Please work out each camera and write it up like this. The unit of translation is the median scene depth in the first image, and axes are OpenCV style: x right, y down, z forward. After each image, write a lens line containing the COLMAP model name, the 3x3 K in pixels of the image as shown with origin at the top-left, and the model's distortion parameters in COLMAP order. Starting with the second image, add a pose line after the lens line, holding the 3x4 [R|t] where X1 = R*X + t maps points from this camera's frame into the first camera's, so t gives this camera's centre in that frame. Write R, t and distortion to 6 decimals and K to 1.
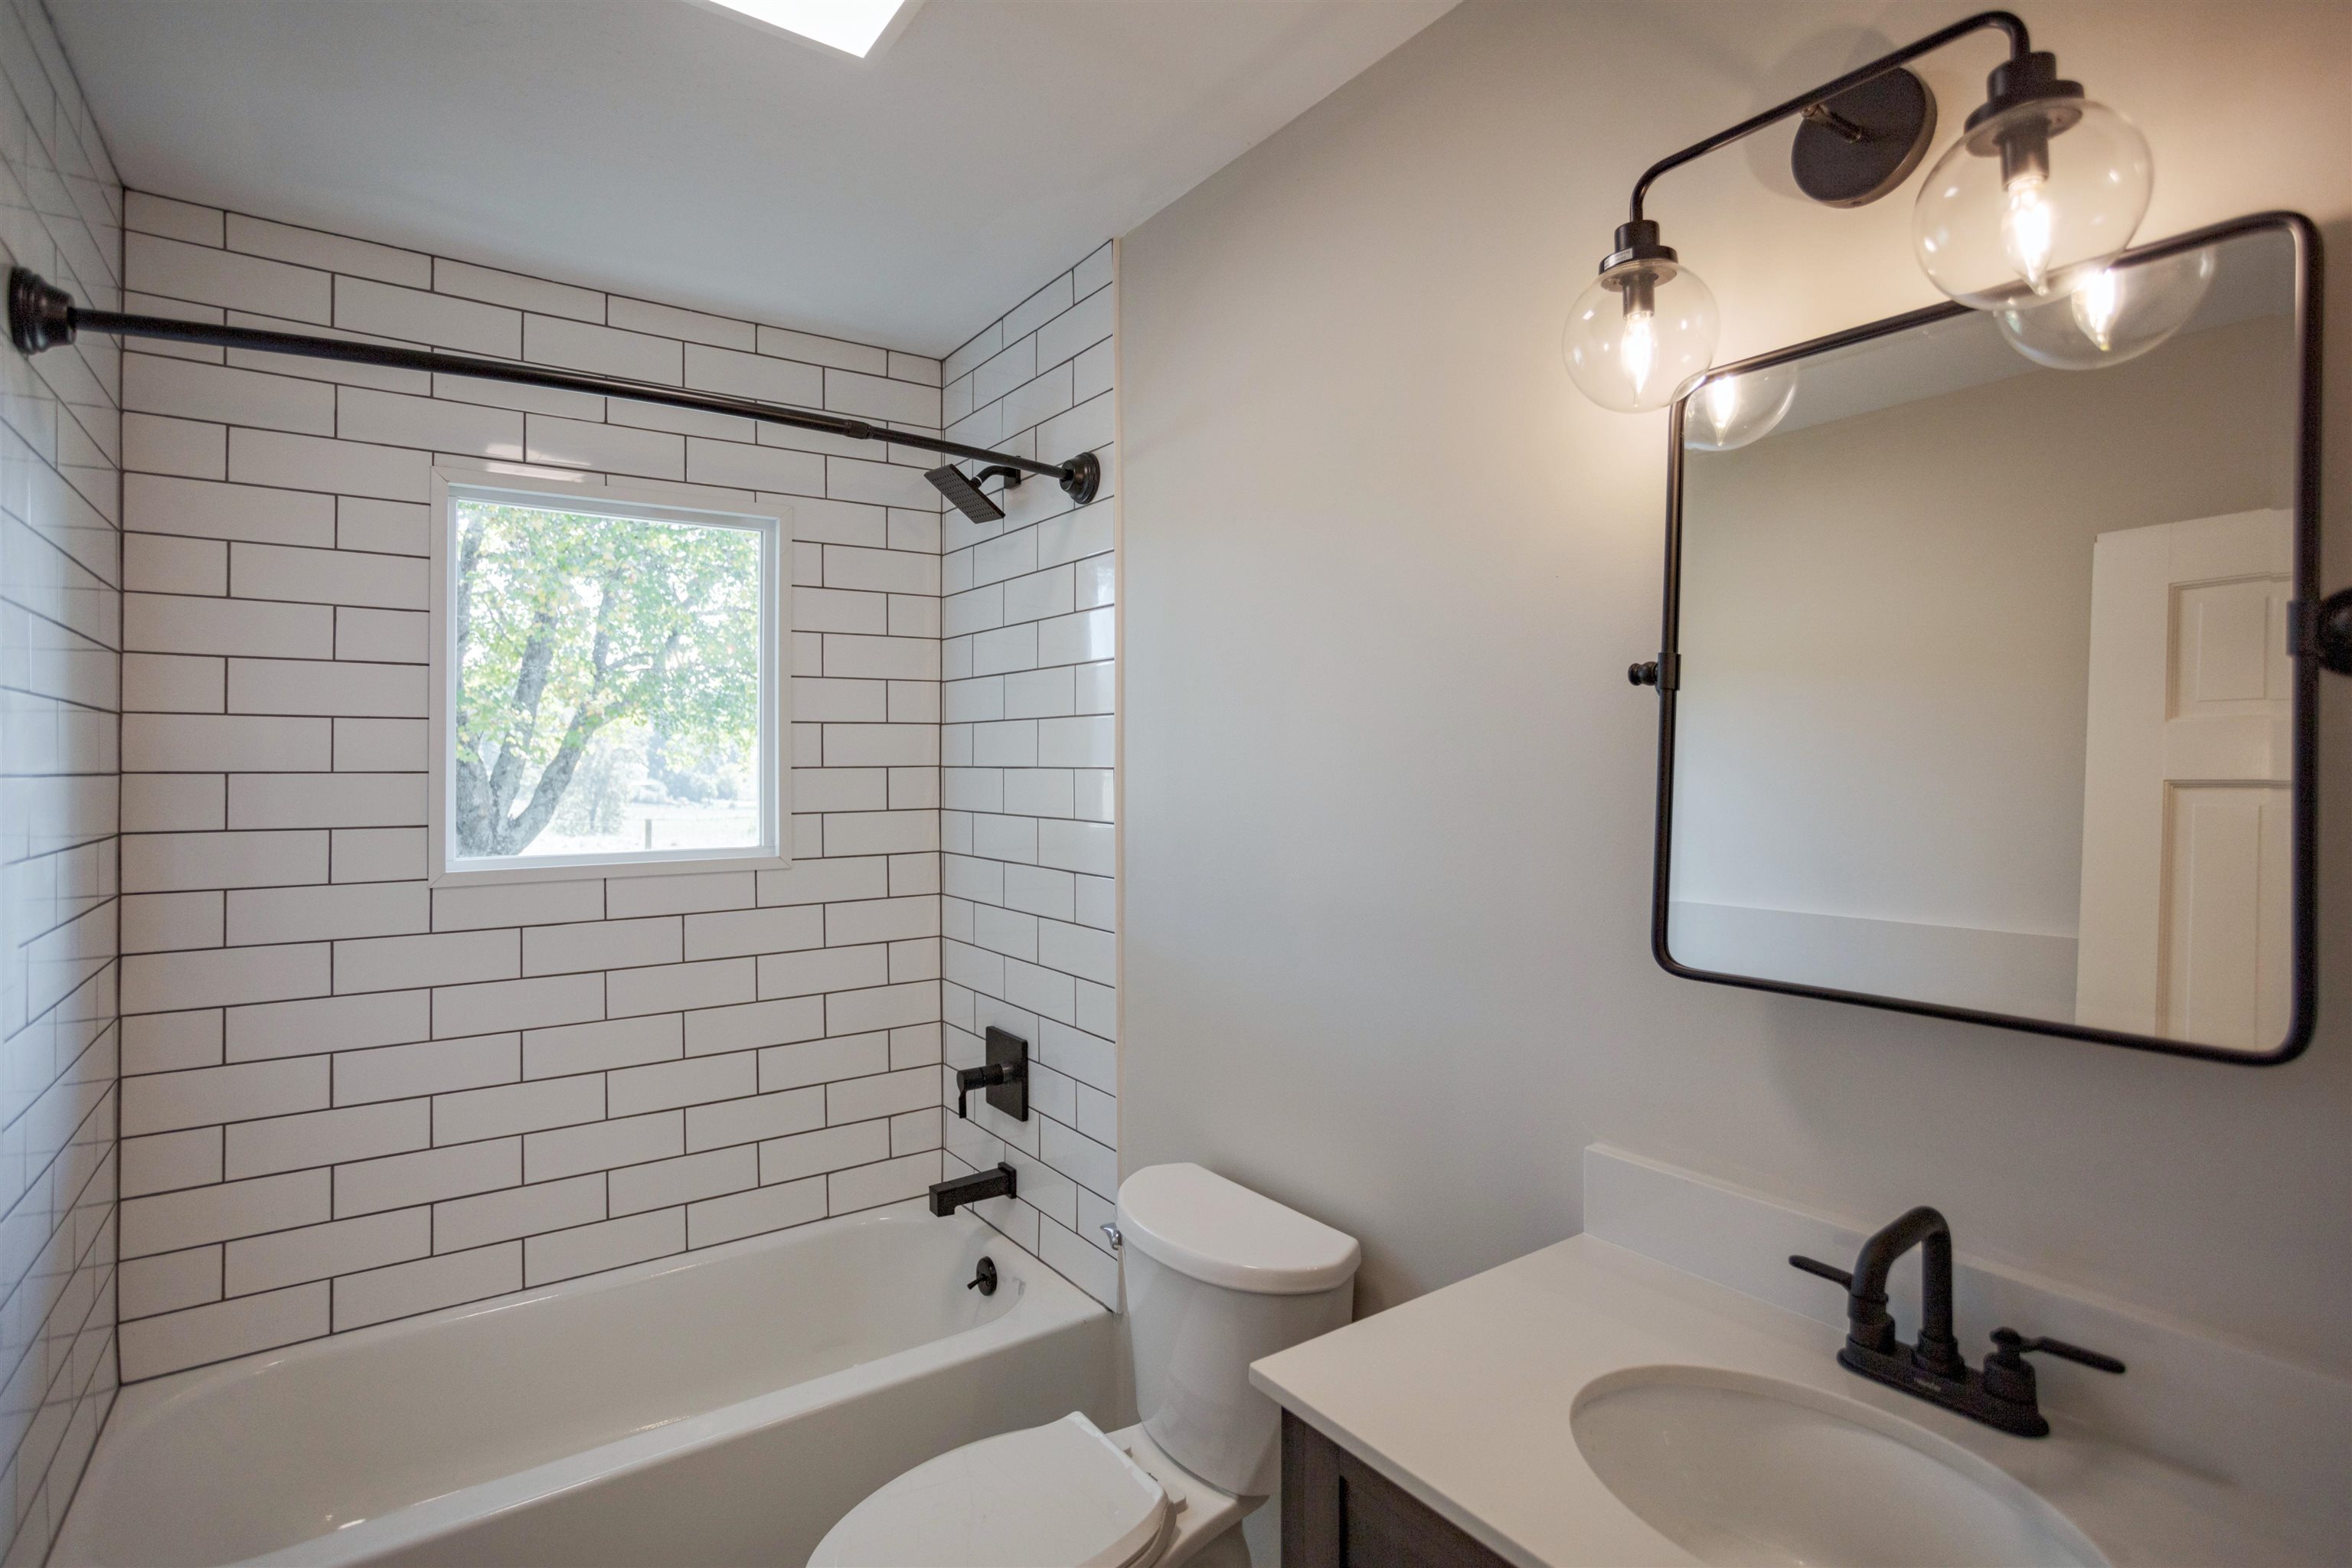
lens RADIAL K [[1150.7, 0, 1177.2], [0, 1150.7, 781.6], [0, 0, 1]] dist [-0.040932, 0.024384]
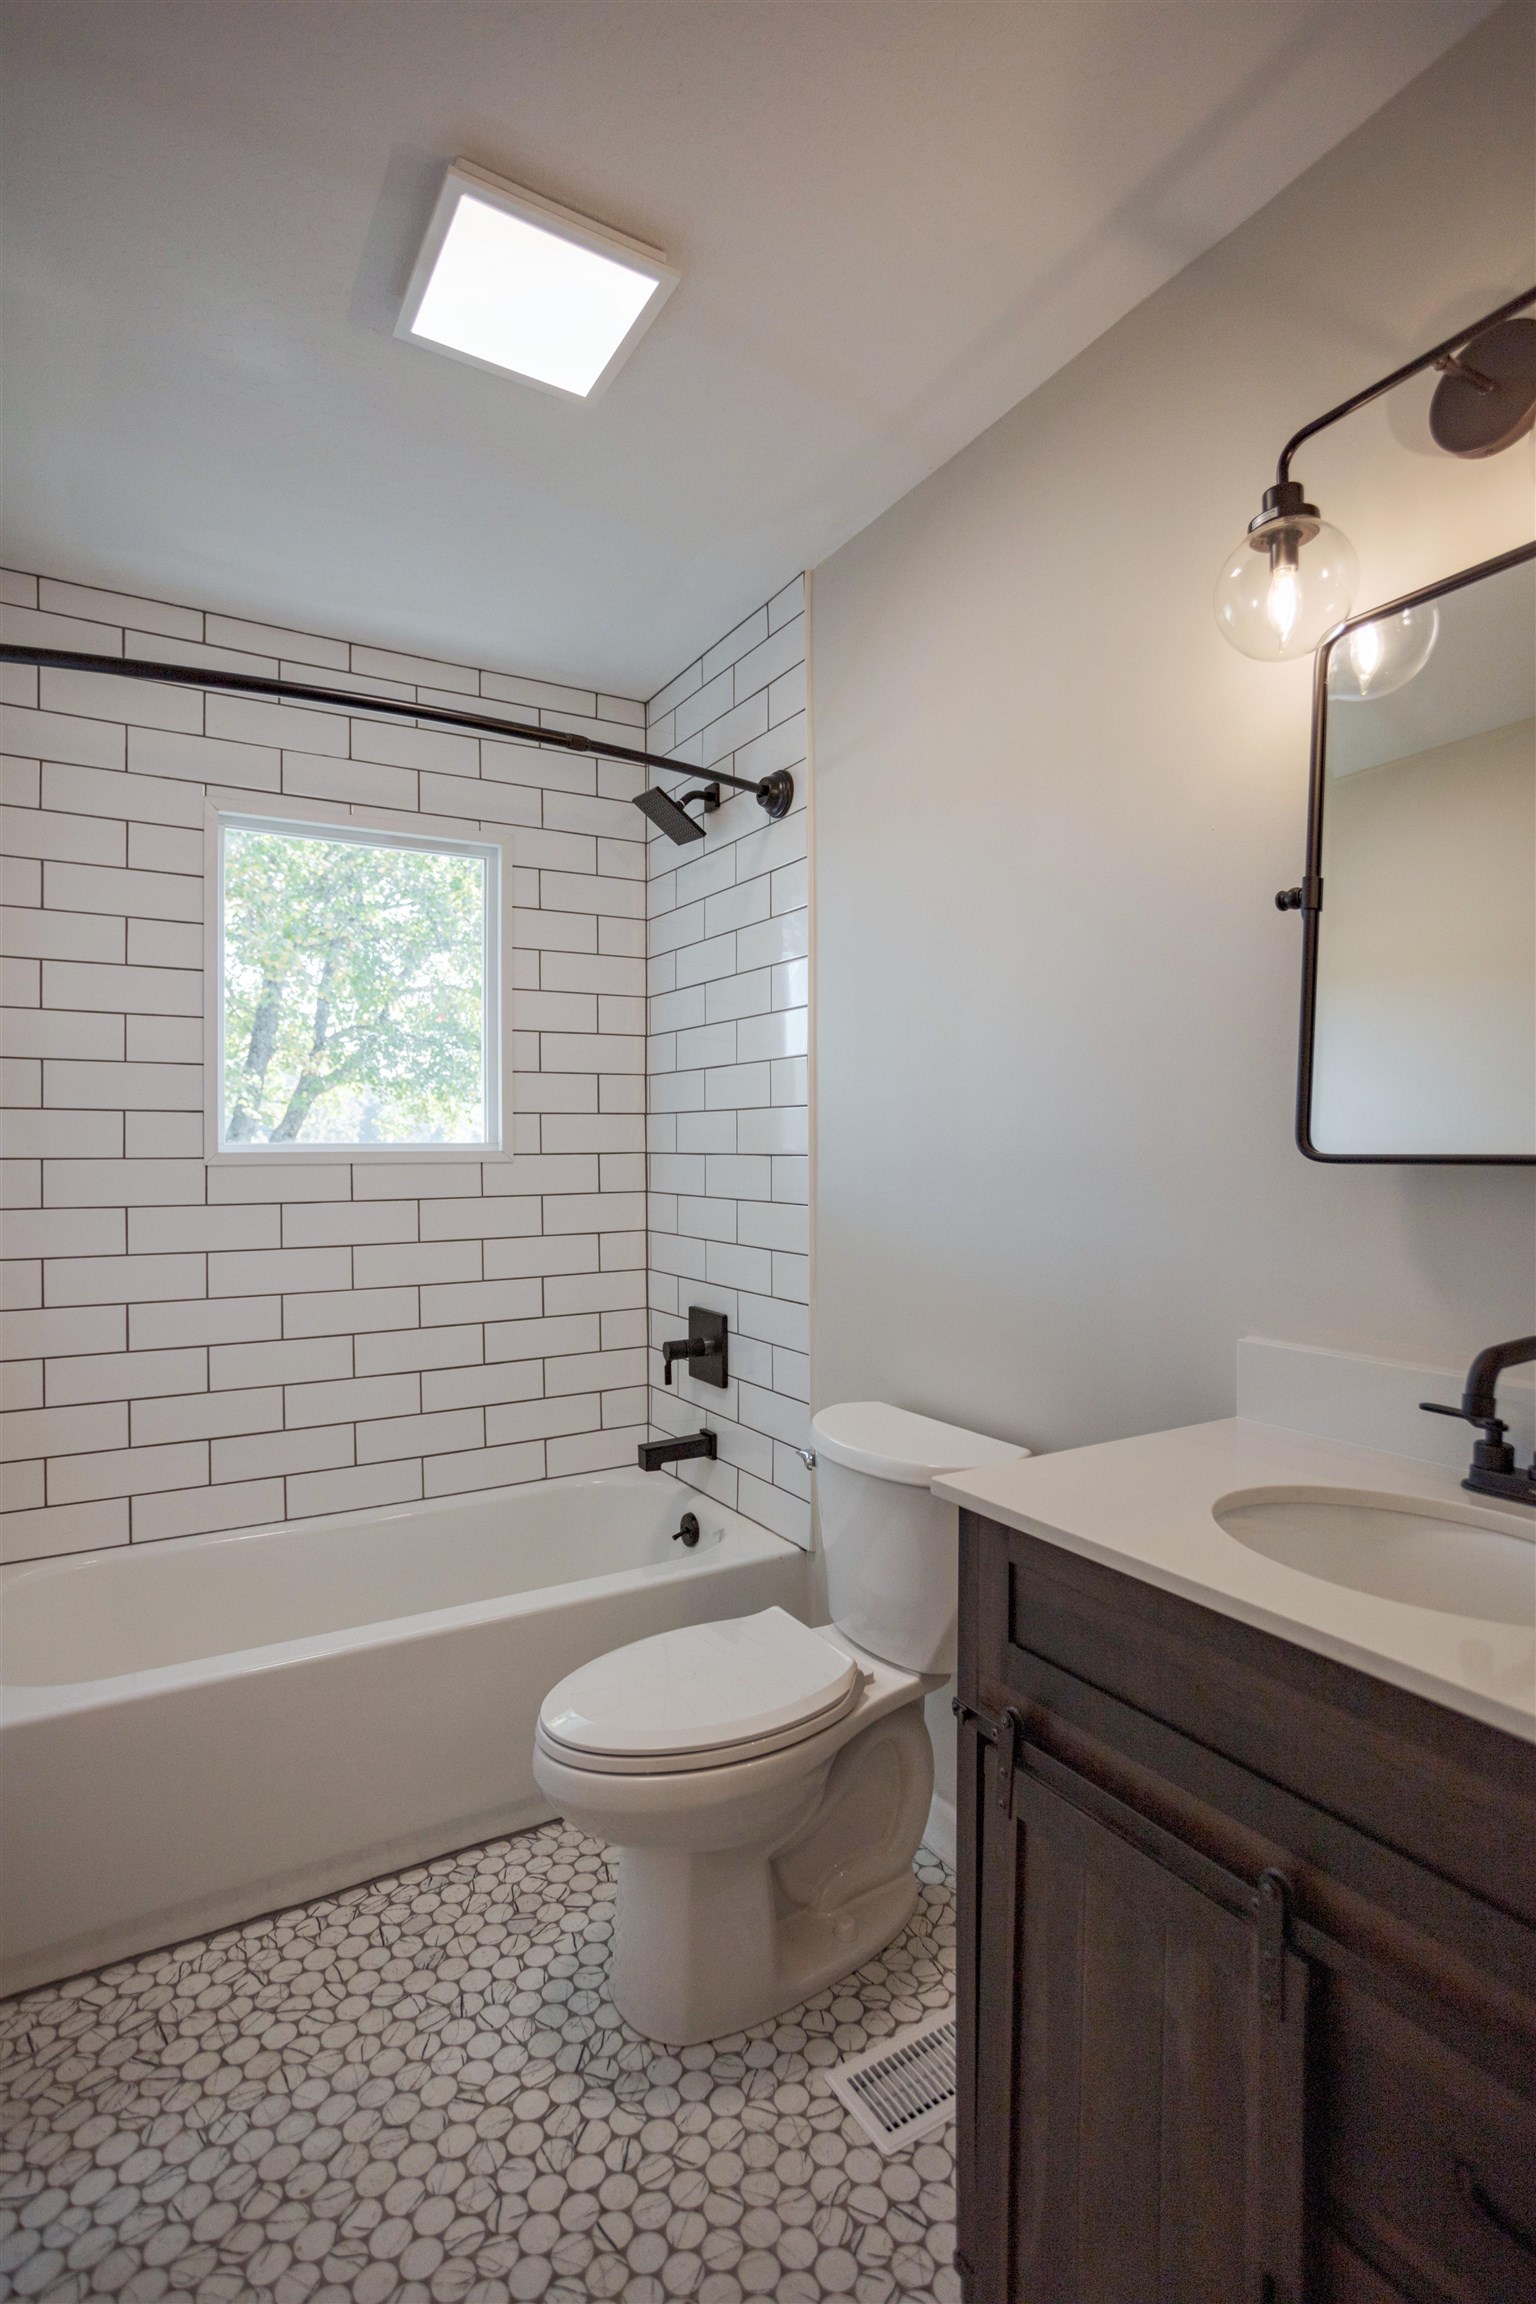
lens RADIAL K [[1127.2, 0, 766.7], [0, 1127.2, 1174.8], [0, 0, 1]] dist [-0.040932, 0.024384]
pose [[0.996418, 0.000138, -0.084568, -0.002565], [0.000810, 0.999937, 0.011174, 0.086049], [0.084564, -0.011203, 0.996355, -0.065438]]
